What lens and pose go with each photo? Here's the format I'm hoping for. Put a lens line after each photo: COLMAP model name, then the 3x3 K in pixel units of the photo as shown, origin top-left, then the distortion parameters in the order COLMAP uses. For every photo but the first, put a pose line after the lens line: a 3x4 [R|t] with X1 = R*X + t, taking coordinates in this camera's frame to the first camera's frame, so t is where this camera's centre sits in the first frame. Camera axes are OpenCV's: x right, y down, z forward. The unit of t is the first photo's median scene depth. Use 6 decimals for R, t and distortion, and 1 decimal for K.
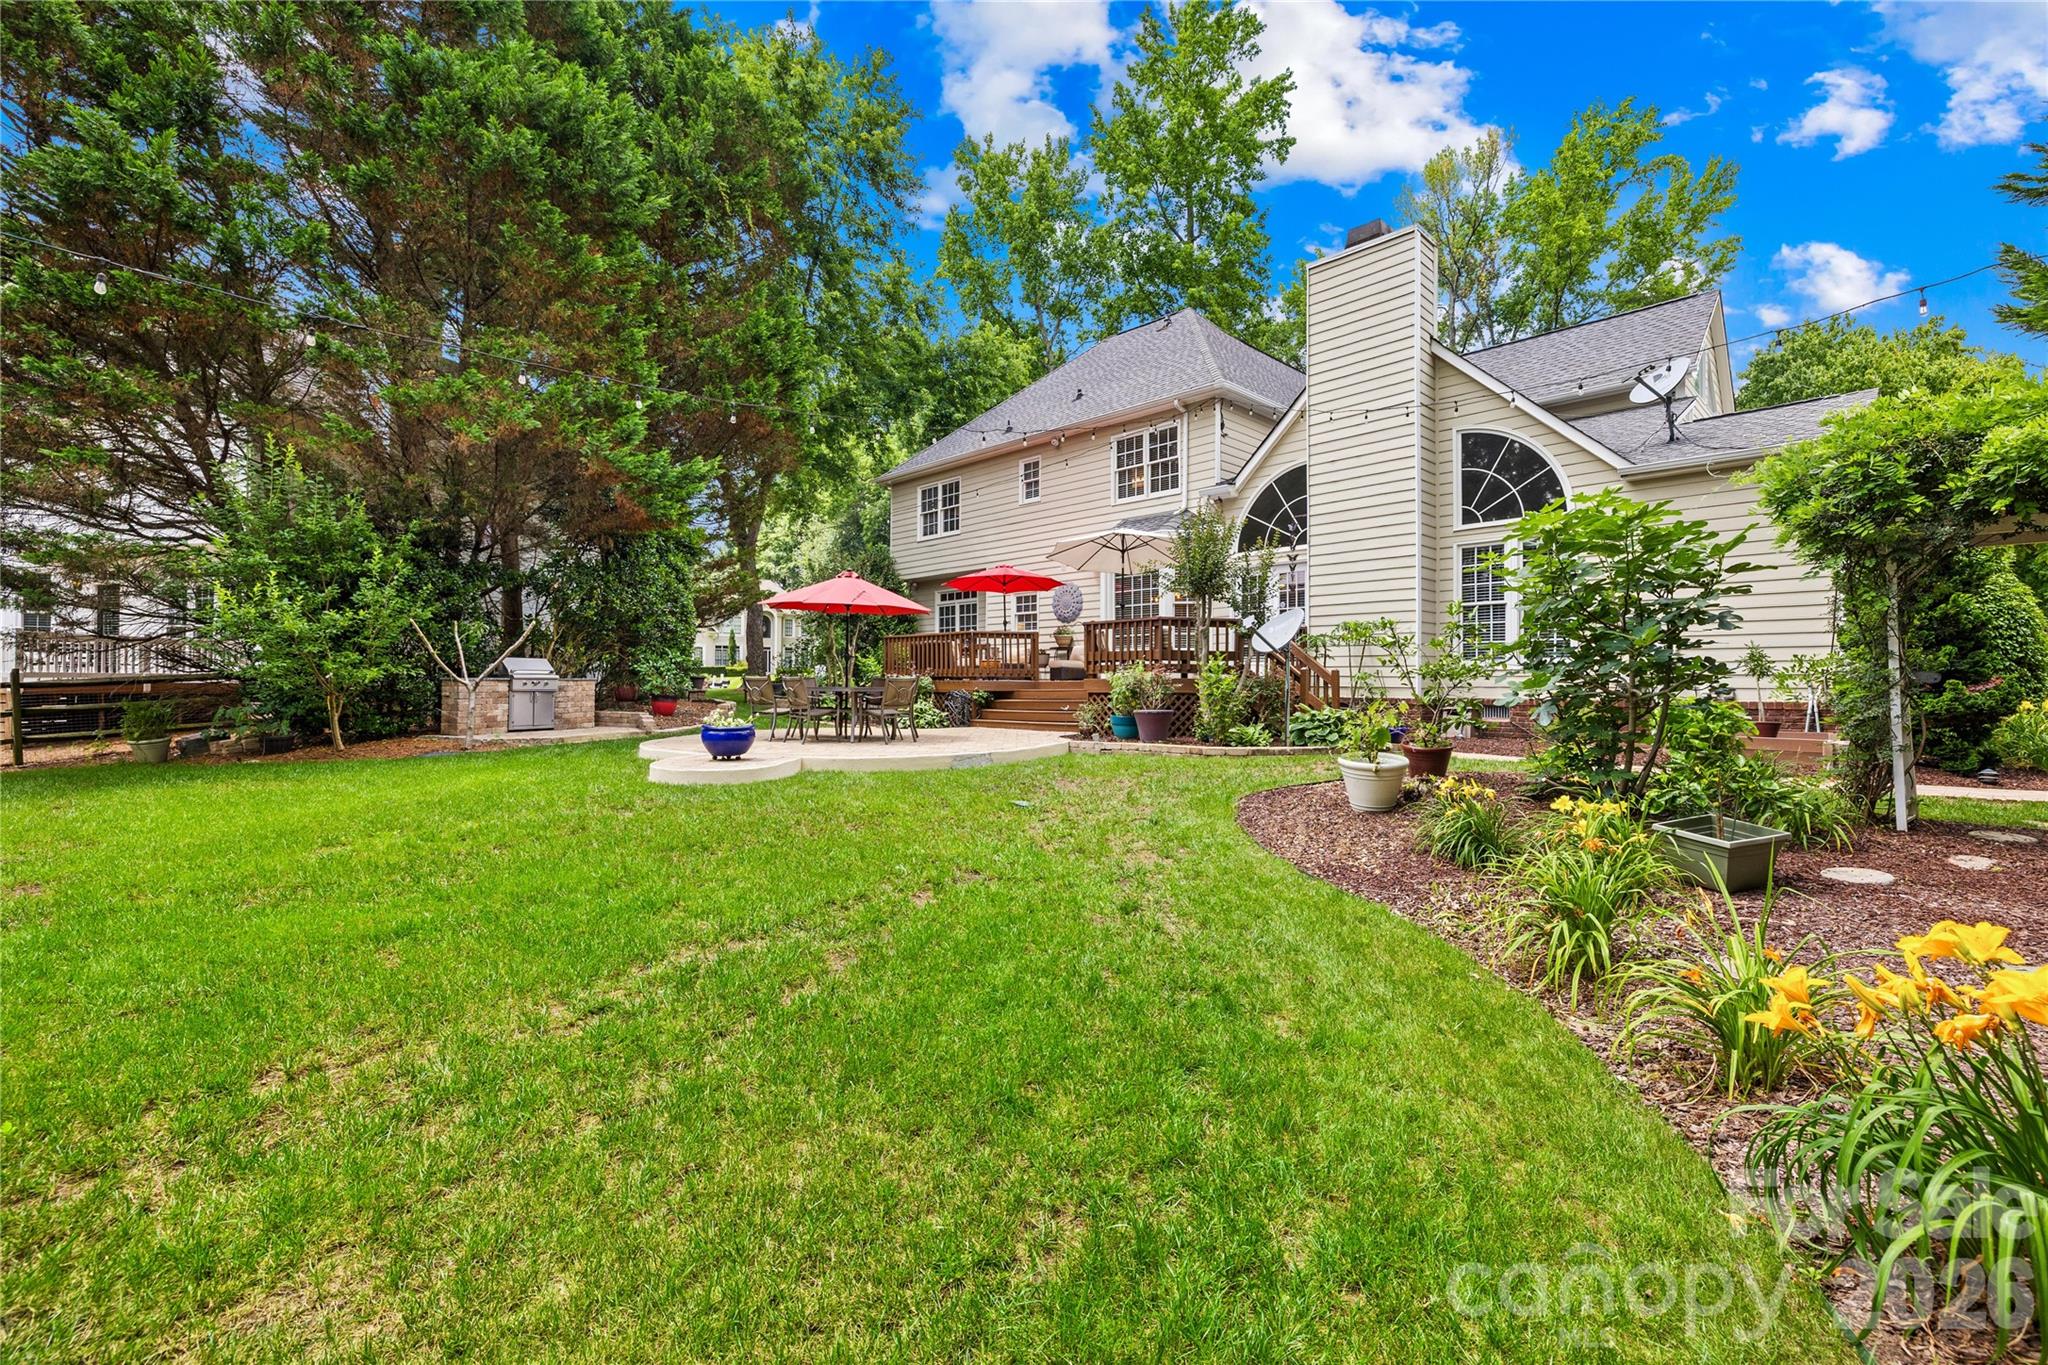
lens RADIAL K [[870.9, 0, 1025.7], [0, 870.9, 684.2], [0, 0, 1]] dist [-0.001932, -0.000215]
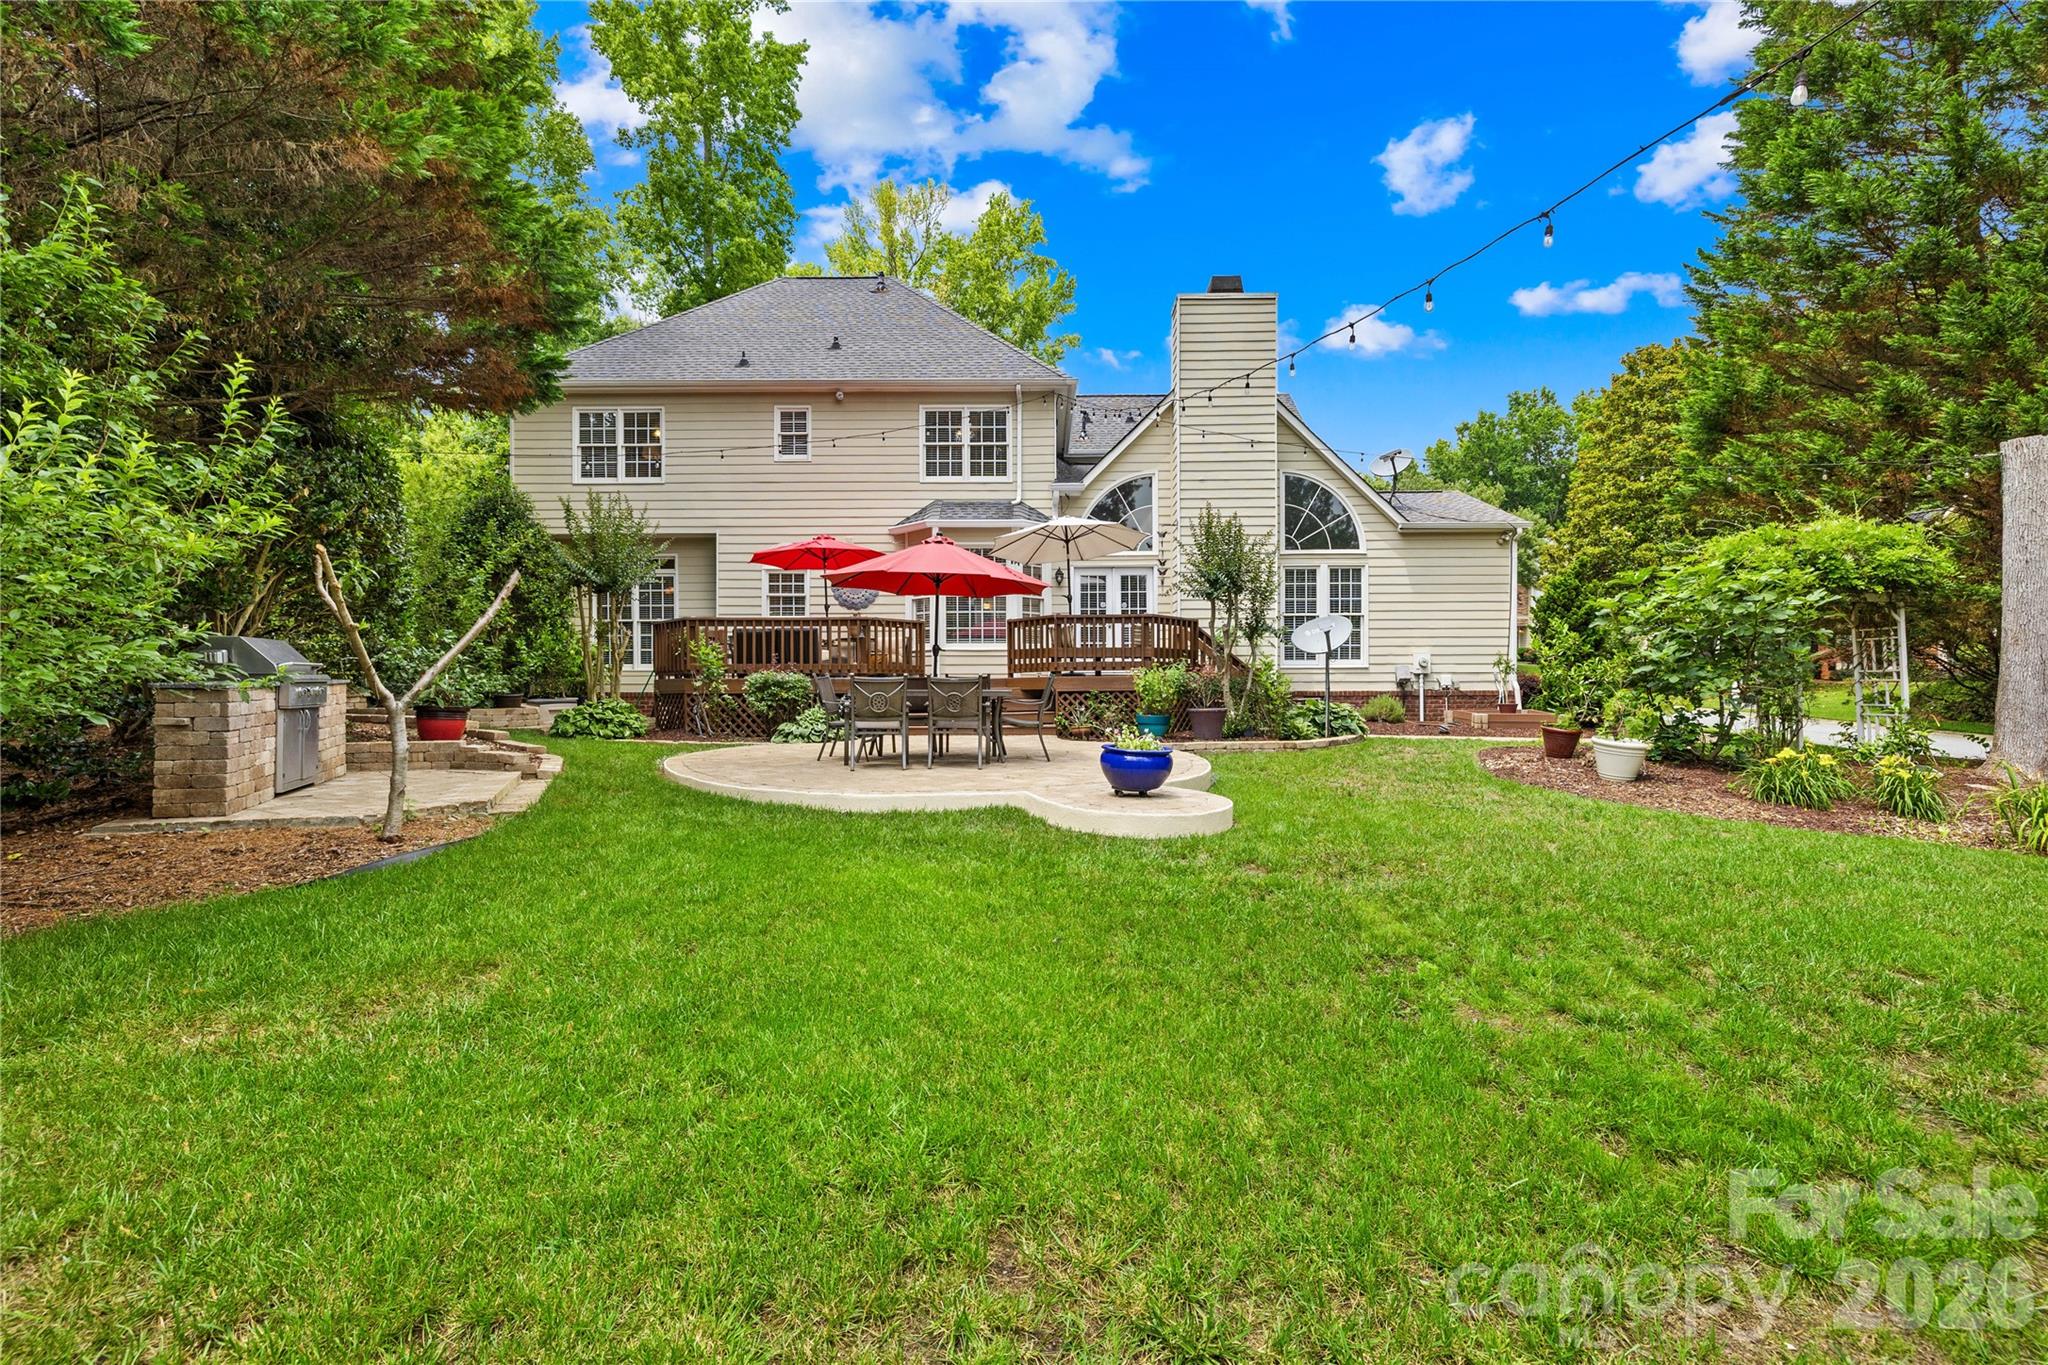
lens RADIAL K [[870.9, 0, 1024.7], [0, 870.9, 680.3], [0, 0, 1]] dist [-0.001932, -0.000215]
pose [[0.715803, -0.004377, 0.698289, -0.457632], [0.001685, 0.999988, 0.004541, -0.004998], [-0.698301, -0.002074, 0.715802, 0.287001]]
